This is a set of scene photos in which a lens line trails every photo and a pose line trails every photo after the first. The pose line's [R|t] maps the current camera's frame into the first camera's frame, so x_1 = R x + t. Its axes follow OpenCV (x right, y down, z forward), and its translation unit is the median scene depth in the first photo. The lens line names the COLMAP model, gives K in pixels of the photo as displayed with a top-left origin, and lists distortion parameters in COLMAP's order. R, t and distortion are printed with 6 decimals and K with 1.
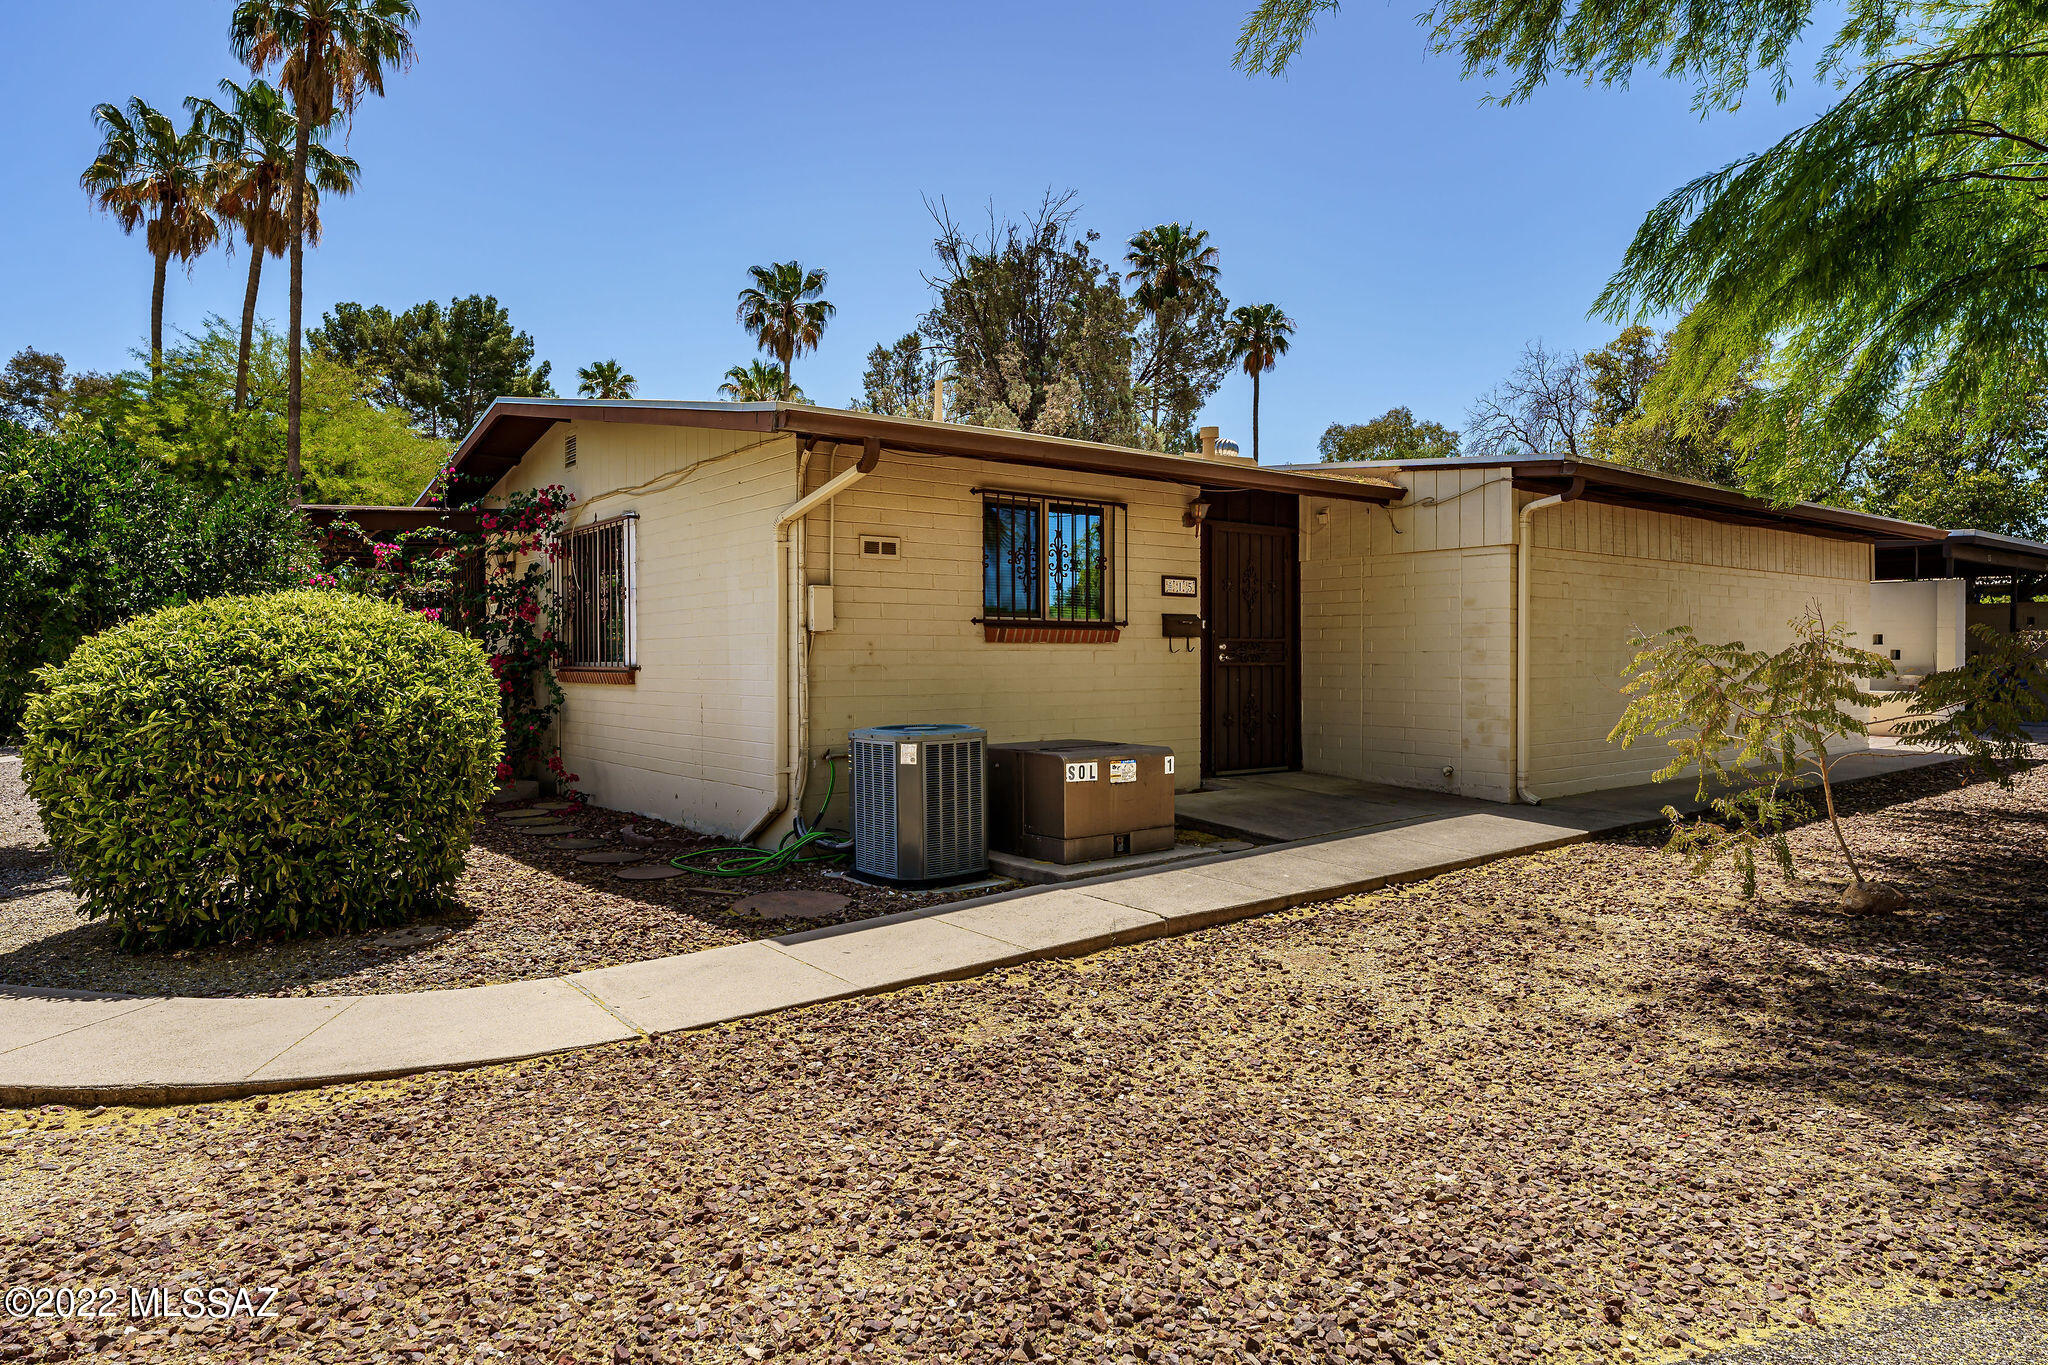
lens RADIAL K [[1219.4, 0, 1023.6], [0, 1219.4, 677.8], [0, 0, 1]] dist [-0.005890, -0.000338]
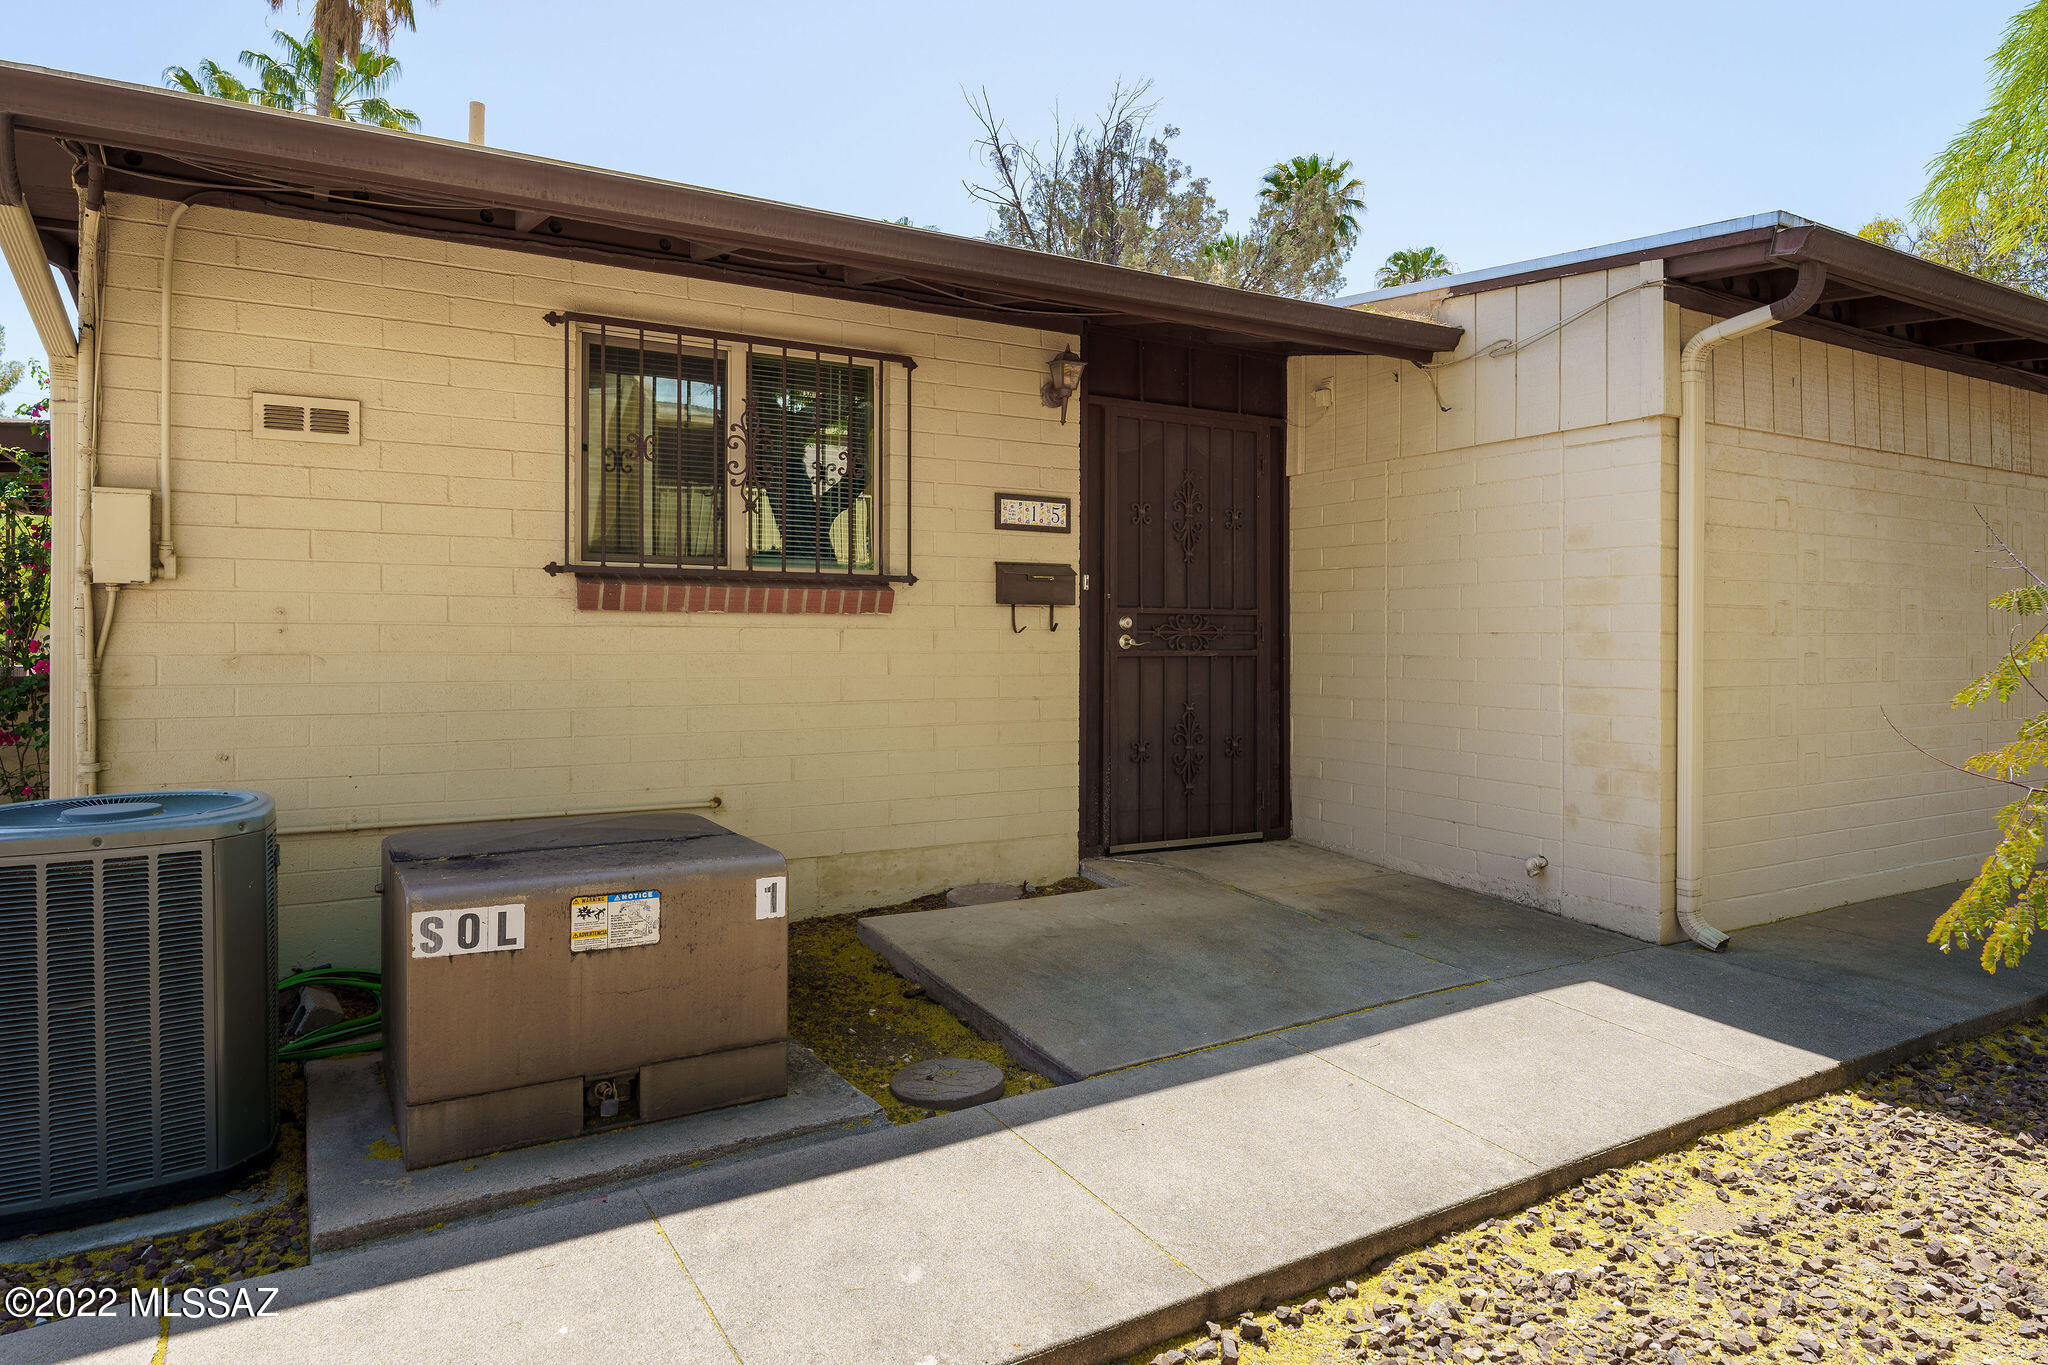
lens RADIAL K [[1219.4, 0, 1025.0], [0, 1219.4, 638.2], [0, 0, 1]] dist [-0.005890, -0.000338]
pose [[0.990333, 0.006350, -0.138566, 0.200461], [-0.008559, 0.999846, -0.015350, -0.009520], [0.138447, 0.016388, 0.990234, 0.448973]]
